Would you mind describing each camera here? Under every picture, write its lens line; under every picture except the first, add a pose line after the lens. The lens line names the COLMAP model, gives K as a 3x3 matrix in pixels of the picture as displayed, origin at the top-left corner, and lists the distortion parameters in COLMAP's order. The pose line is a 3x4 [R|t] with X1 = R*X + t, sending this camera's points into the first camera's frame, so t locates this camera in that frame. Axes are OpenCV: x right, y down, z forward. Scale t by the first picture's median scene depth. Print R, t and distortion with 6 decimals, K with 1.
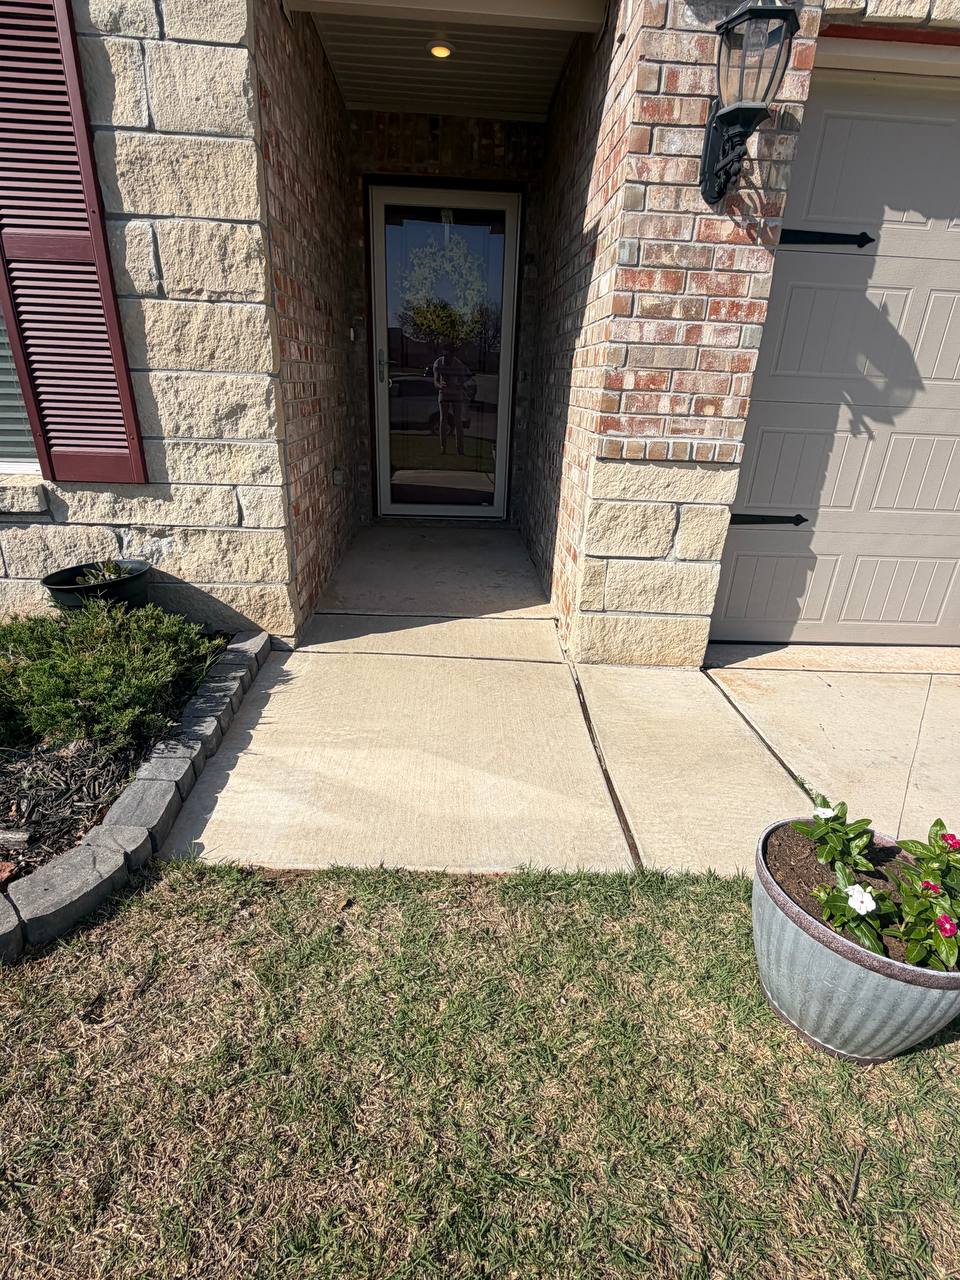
lens RADIAL K [[621.7, 0, 480.1], [0, 621.7, 637.7], [0, 0, 1]] dist [-0.001226, -0.000215]
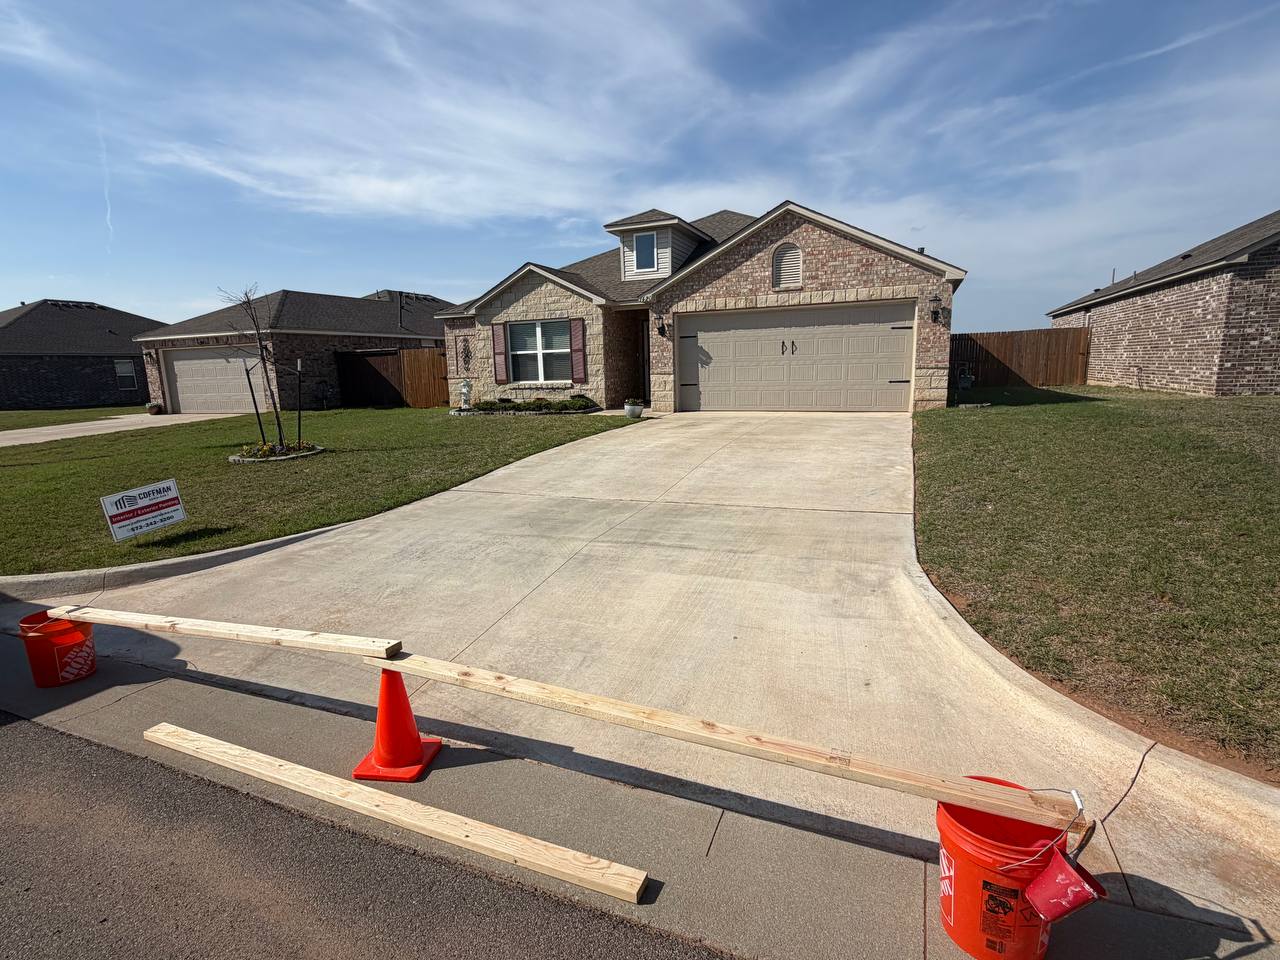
lens RADIAL K [[621.7, 0, 641.2], [0, 621.7, 481.5], [0, 0, 1]] dist [-0.001226, -0.000215]
pose [[0.897064, 0.015765, -0.441620, 2.807387], [-0.112010, 0.974839, -0.192725, 1.910121], [0.427470, 0.222352, 0.876258, -4.115392]]
